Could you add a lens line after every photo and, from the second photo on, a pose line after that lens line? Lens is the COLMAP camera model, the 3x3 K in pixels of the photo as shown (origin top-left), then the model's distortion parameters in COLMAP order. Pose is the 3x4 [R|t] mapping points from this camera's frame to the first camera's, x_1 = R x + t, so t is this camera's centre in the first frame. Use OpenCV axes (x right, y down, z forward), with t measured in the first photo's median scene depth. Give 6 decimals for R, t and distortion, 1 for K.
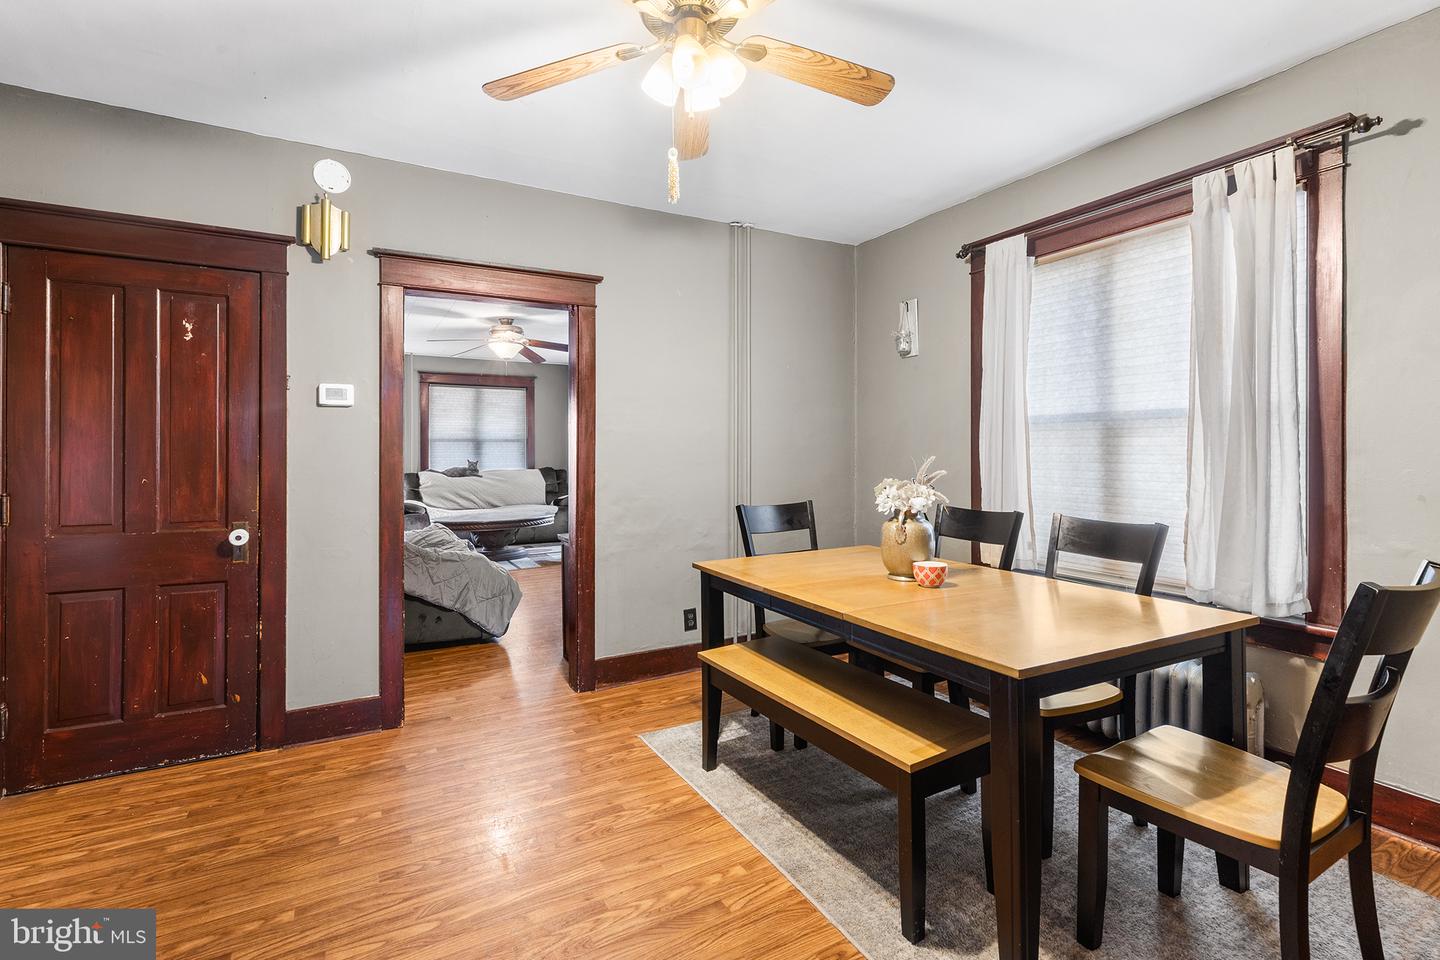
lens RADIAL K [[659.6, 0, 722.0], [0, 659.6, 448.2], [0, 0, 1]] dist [0.002469, 0.000080]
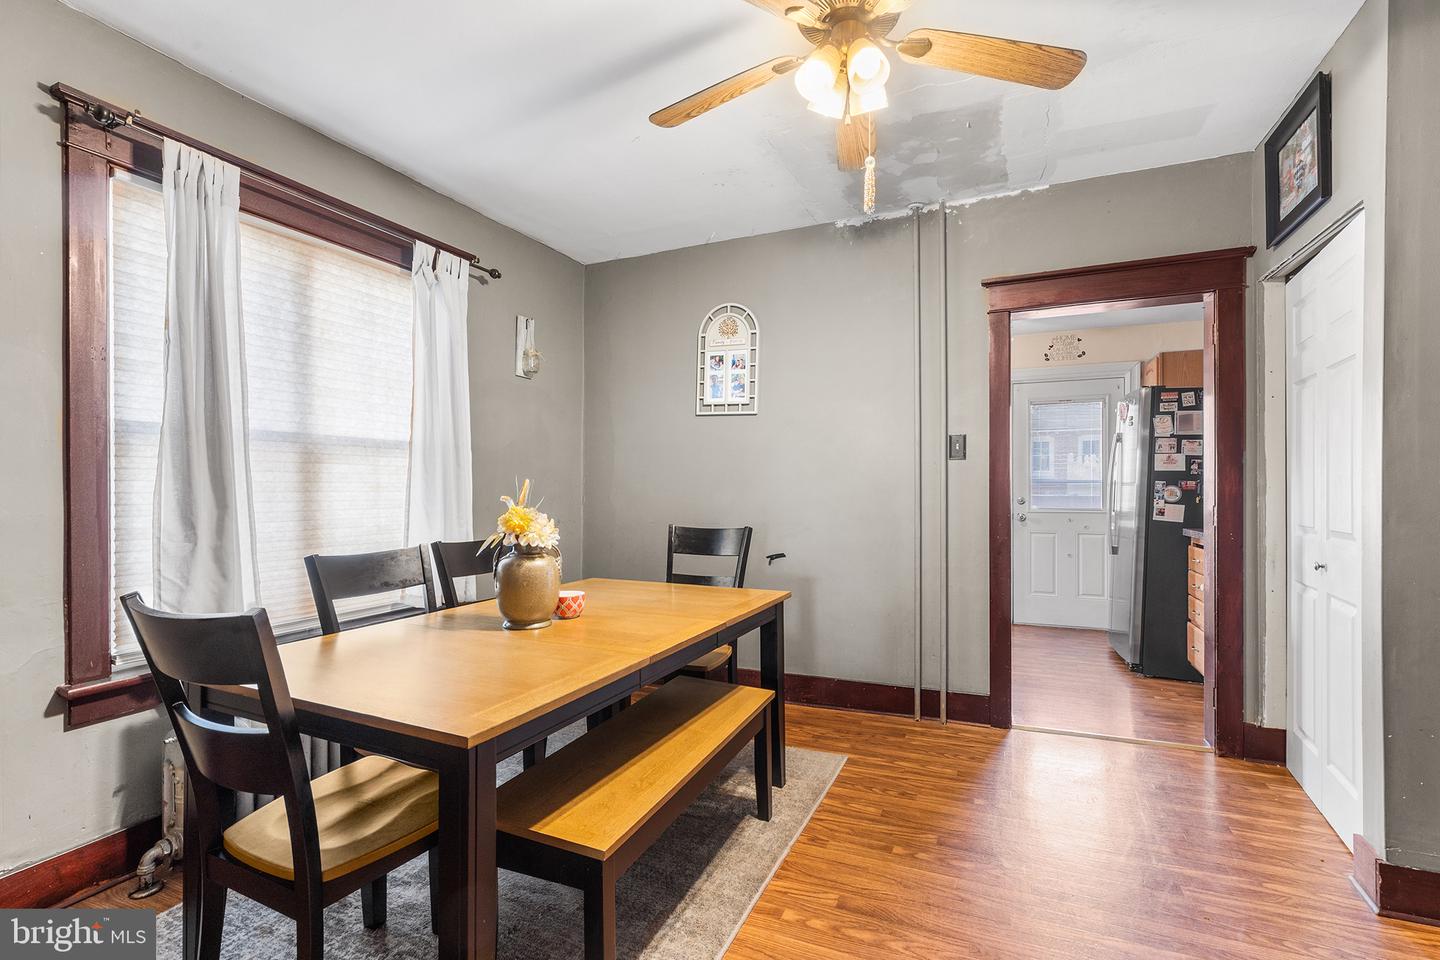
lens RADIAL K [[658.3, 0, 723.2], [0, 658.3, 487.0], [0, 0, 1]] dist [0.002283, 0.000190]
pose [[-0.596917, 0.006699, 0.802275, -0.476581], [0.004026, 0.999978, -0.005354, 0.024458], [-0.802293, 0.000034, -0.596930, 1.153771]]
